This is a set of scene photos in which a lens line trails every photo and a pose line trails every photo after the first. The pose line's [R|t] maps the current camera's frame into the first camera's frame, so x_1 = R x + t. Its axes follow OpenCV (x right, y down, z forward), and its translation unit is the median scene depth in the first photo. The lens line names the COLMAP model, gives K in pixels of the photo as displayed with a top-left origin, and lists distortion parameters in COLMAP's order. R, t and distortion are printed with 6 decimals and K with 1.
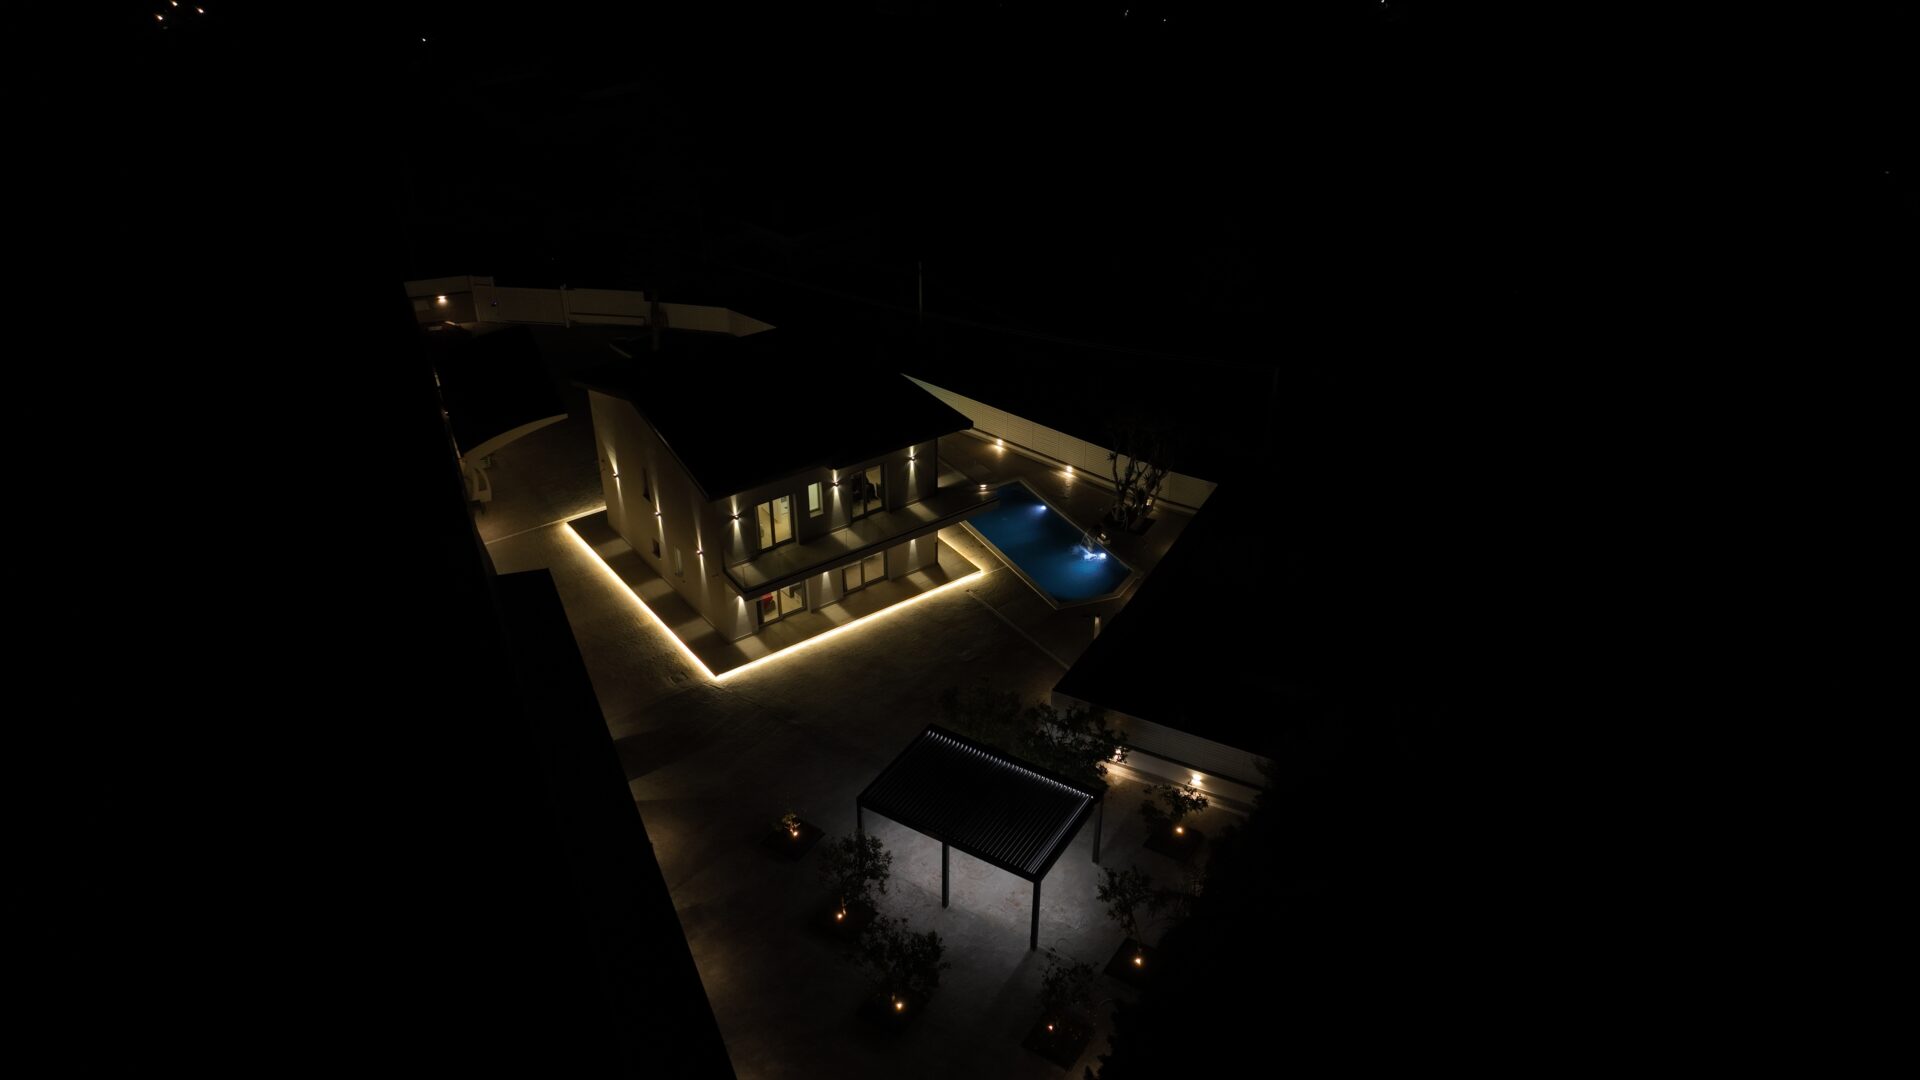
lens RADIAL K [[1344.9, 0, 960.0], [0, 1344.9, 540.0], [0, 0, 1]] dist [0.018635, -0.000575]
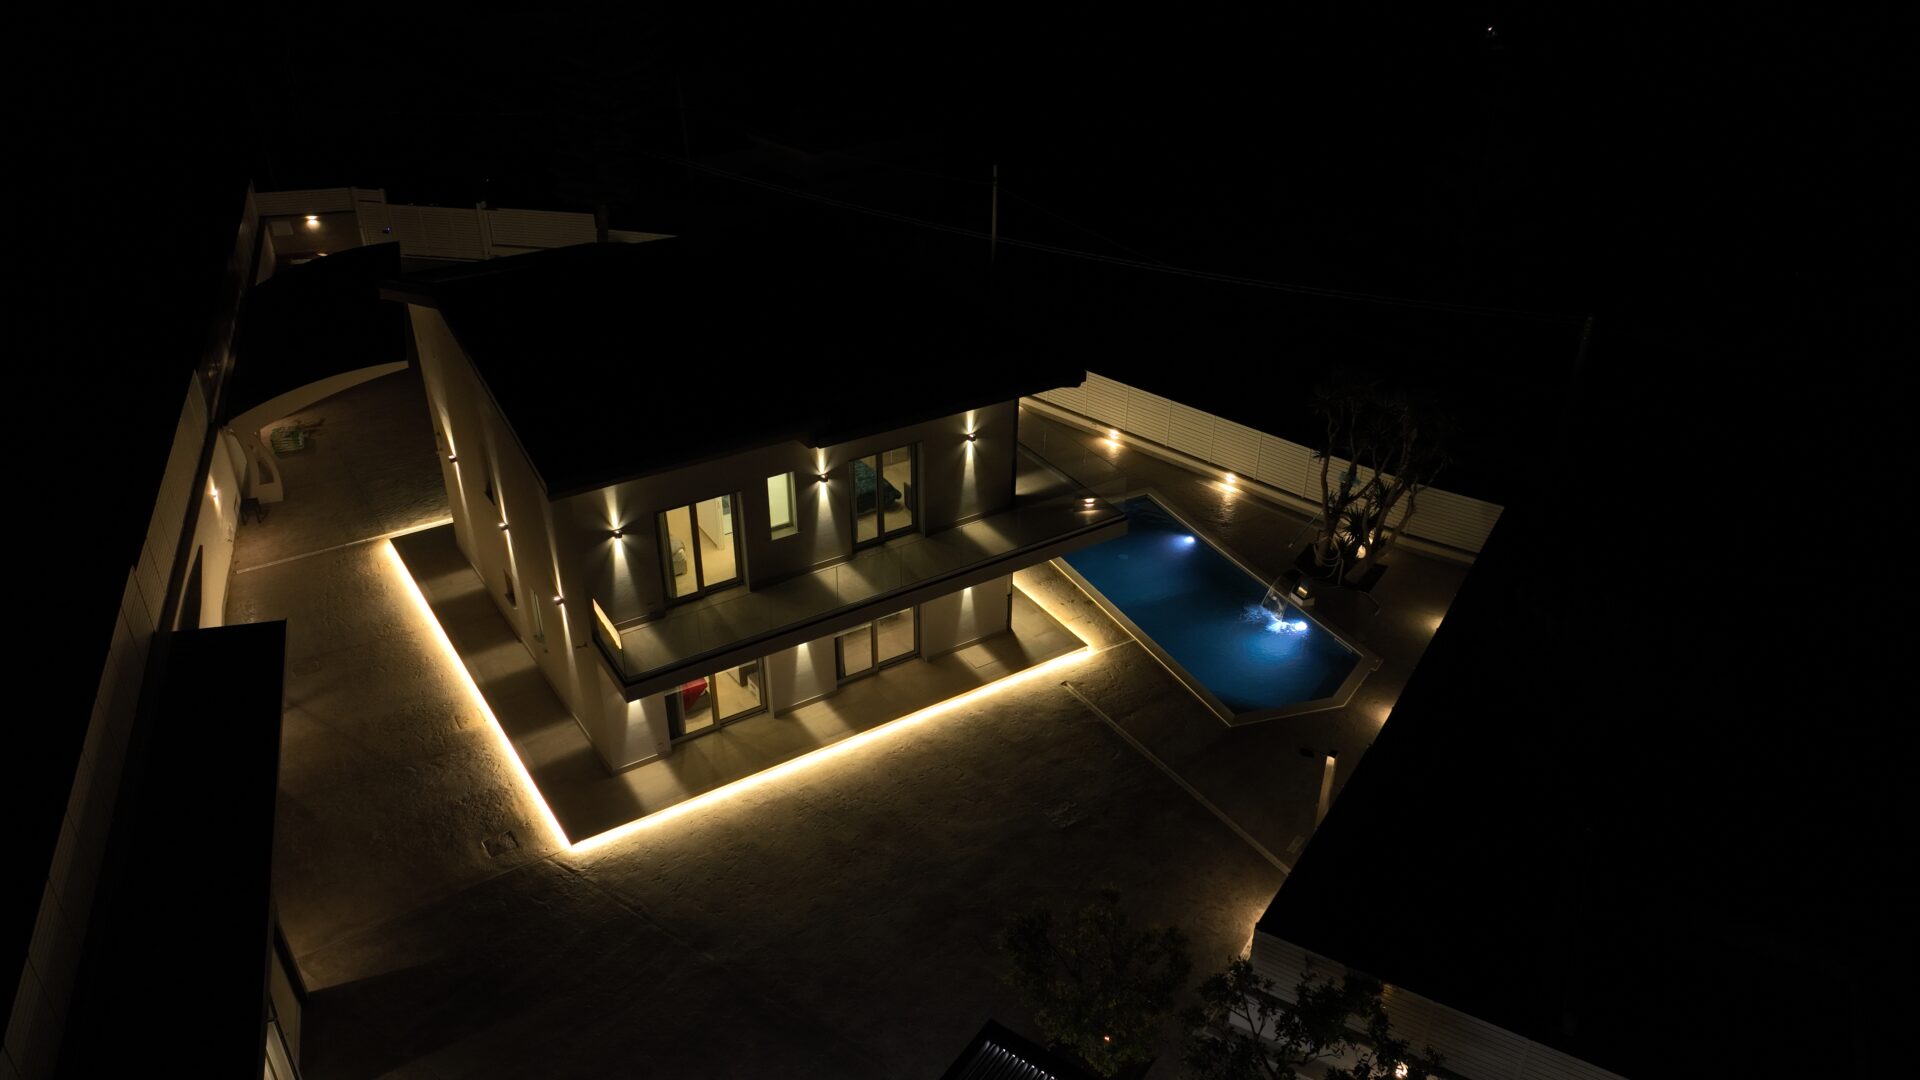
lens RADIAL K [[1344.9, 0, 960.0], [0, 1344.9, 540.0], [0, 0, 1]] dist [0.018635, -0.000575]
pose [[0.998363, 0.030468, -0.048407, -0.012324], [-0.031955, 0.999032, -0.030239, -0.003028], [0.047439, 0.031736, 0.998370, 0.455799]]
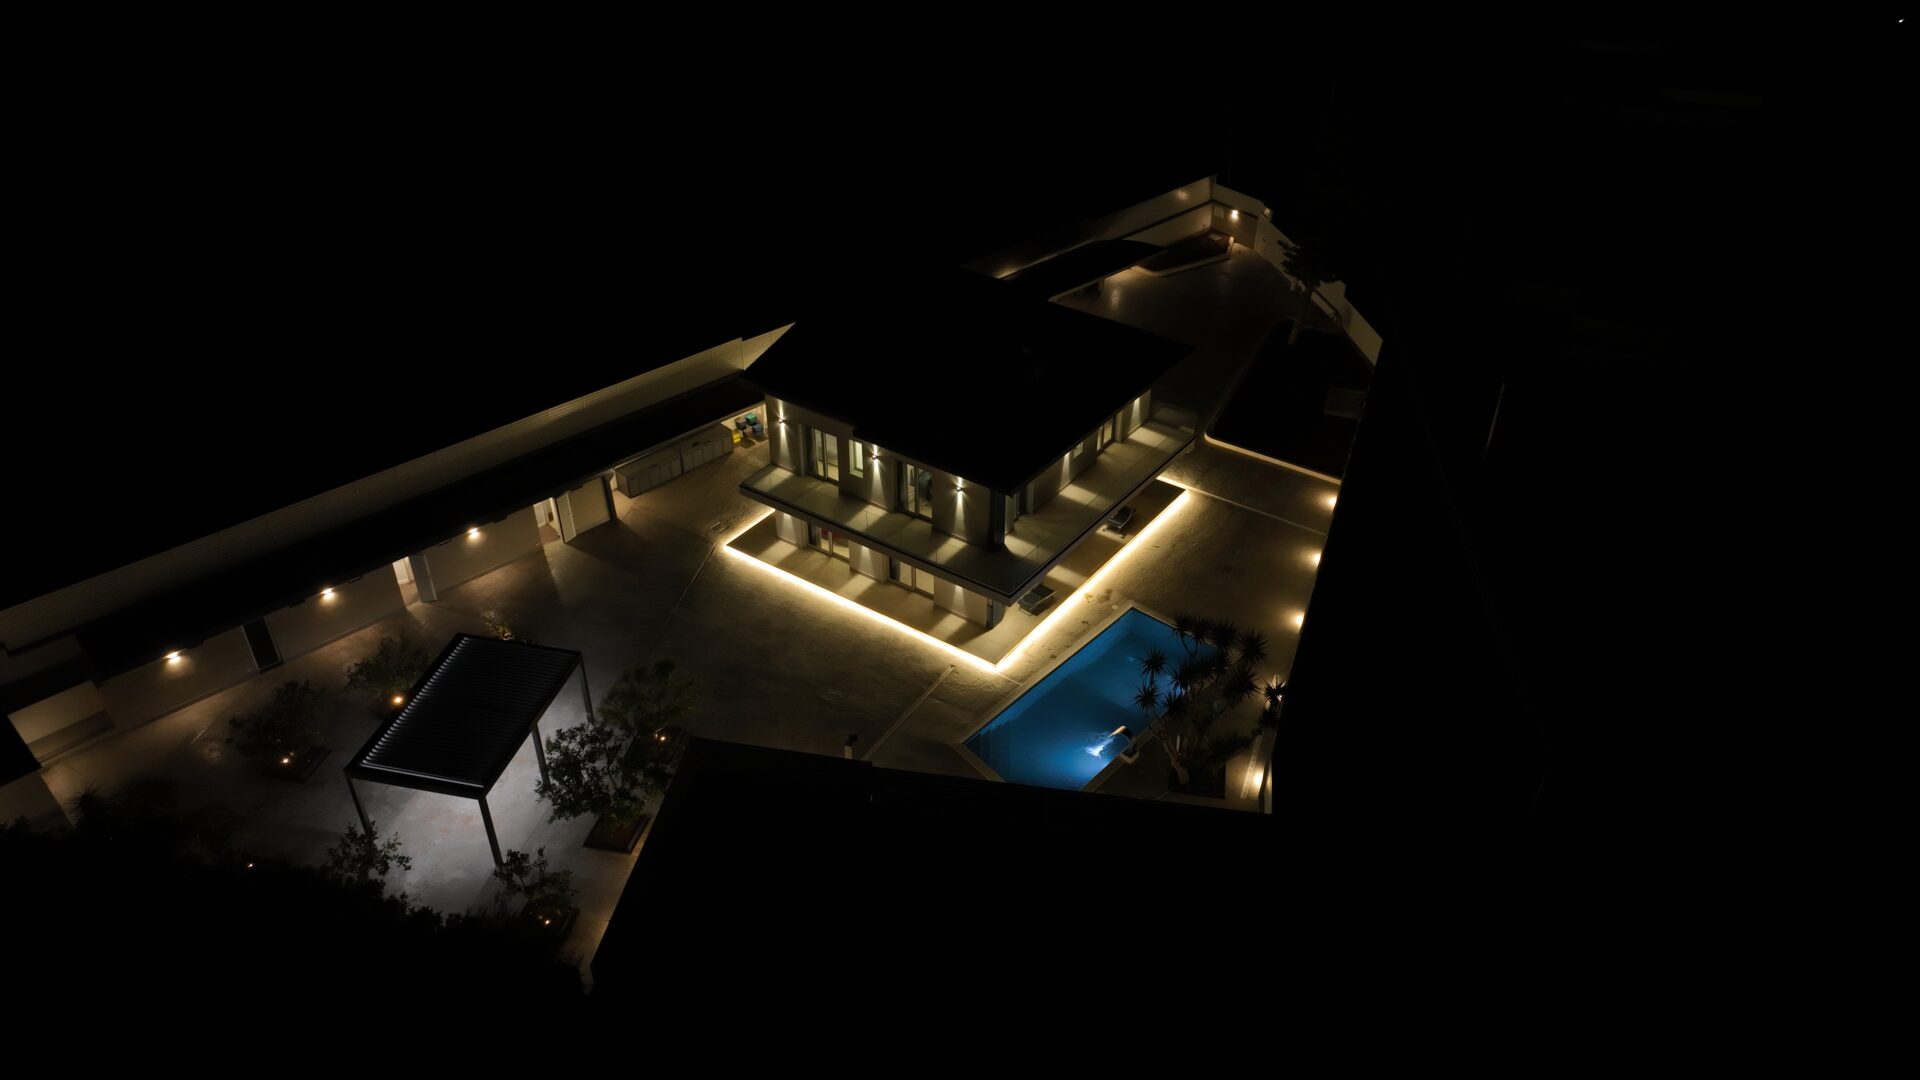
lens RADIAL K [[1344.9, 0, 960.0], [0, 1344.9, 540.0], [0, 0, 1]] dist [0.018635, -0.000575]
pose [[0.330735, 0.537867, -0.775444, 0.622048], [-0.503422, 0.795565, 0.337108, -0.312802], [0.798236, 0.278882, 0.533895, 0.547597]]
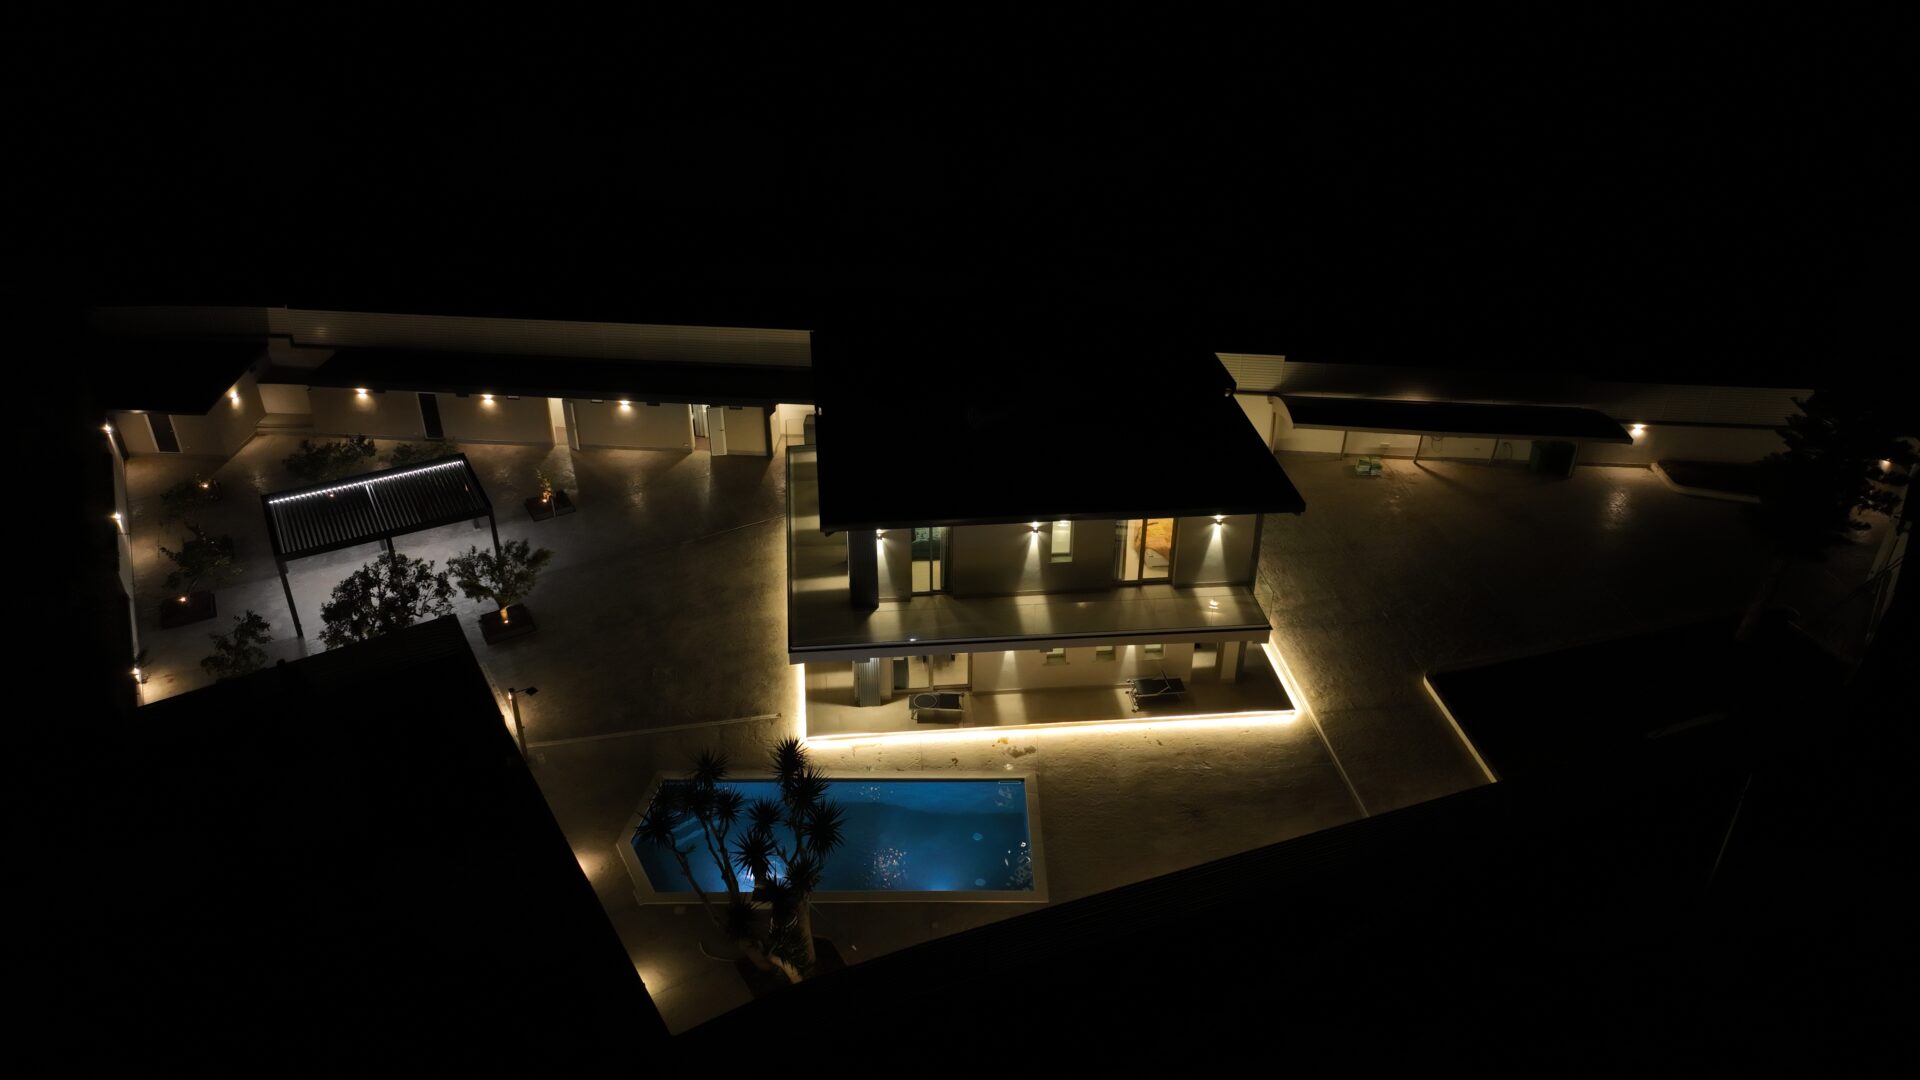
lens RADIAL K [[1344.9, 0, 960.0], [0, 1344.9, 540.0], [0, 0, 1]] dist [0.018635, -0.000575]
pose [[-0.493143, 0.443079, -0.748660, 0.444306], [-0.463432, 0.594506, 0.657110, -0.521965], [0.736234, 0.671002, -0.087839, 1.089698]]
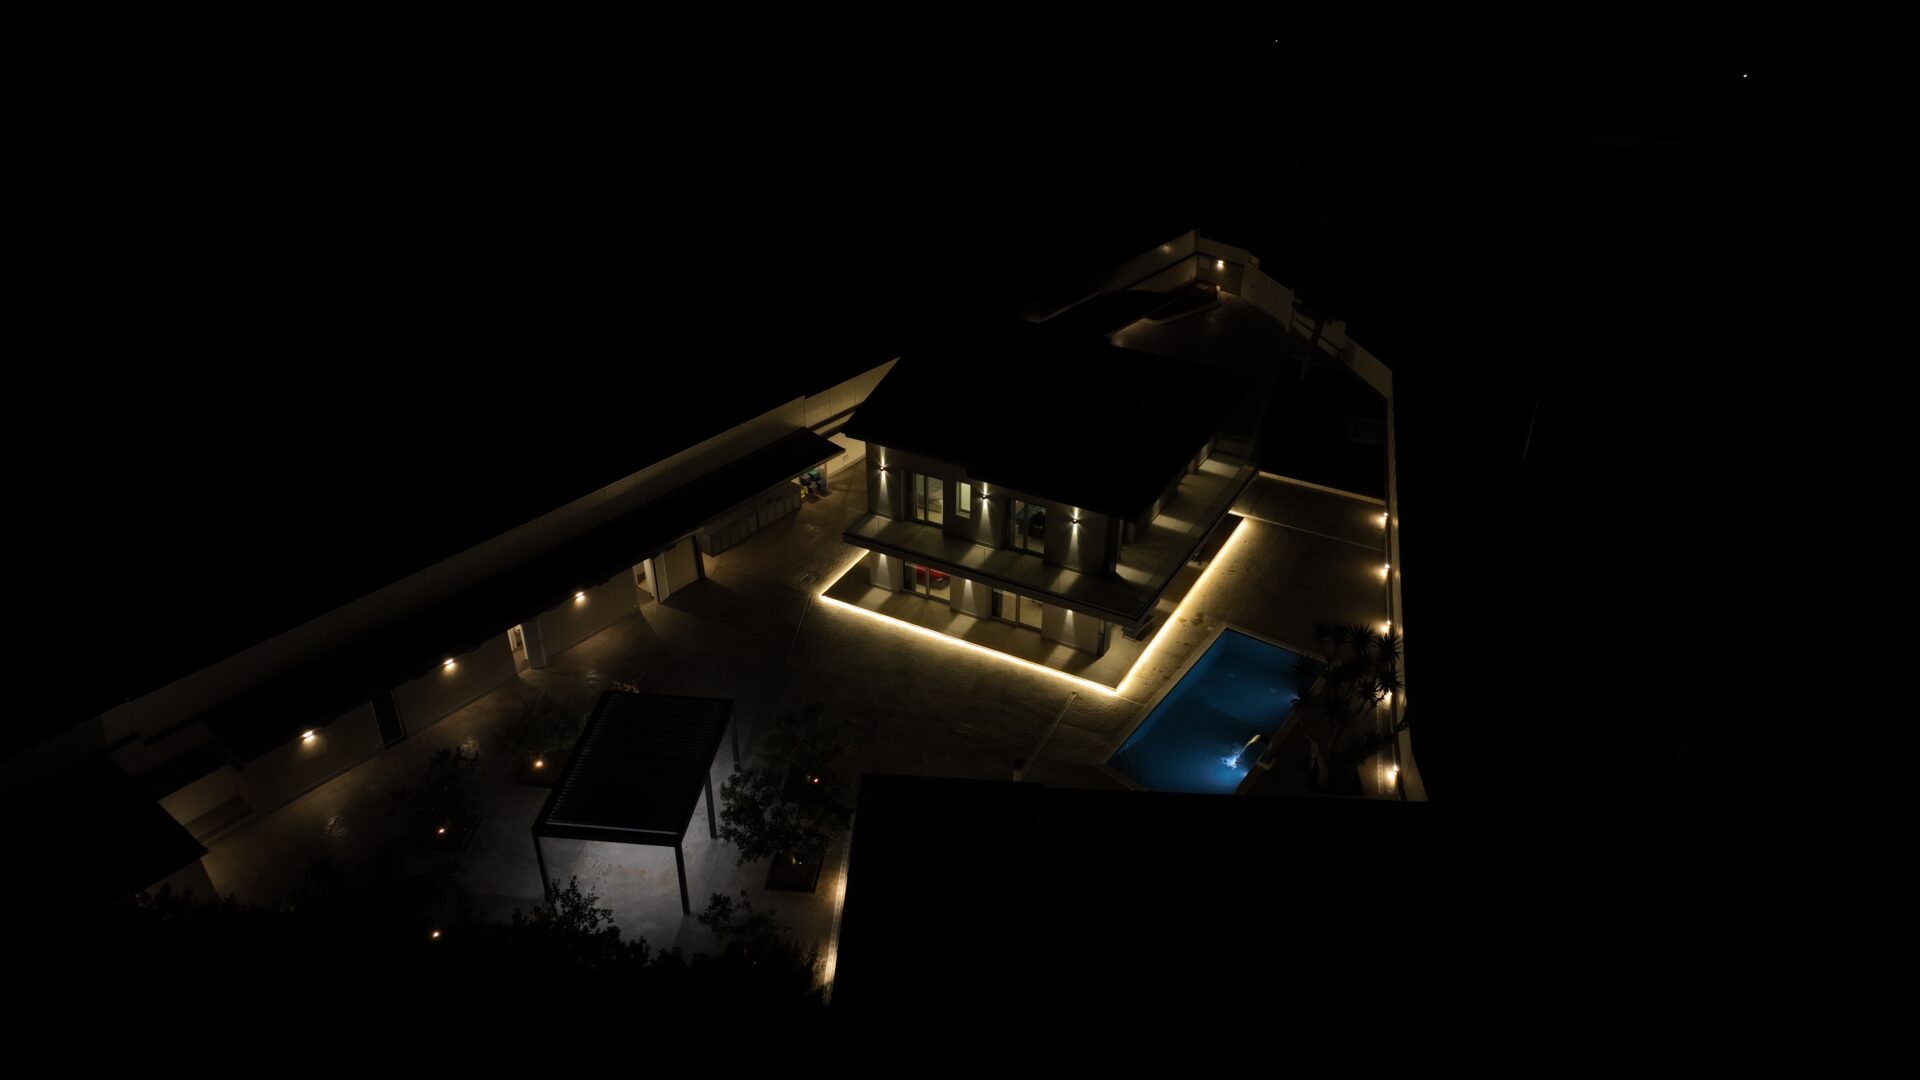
lens RADIAL K [[1344.9, 0, 960.0], [0, 1344.9, 540.0], [0, 0, 1]] dist [0.018635, -0.000575]
pose [[0.435212, 0.472198, -0.766564, 0.598573], [-0.480674, 0.841792, 0.245639, -0.225136], [0.761277, 0.261562, 0.593331, 0.415396]]
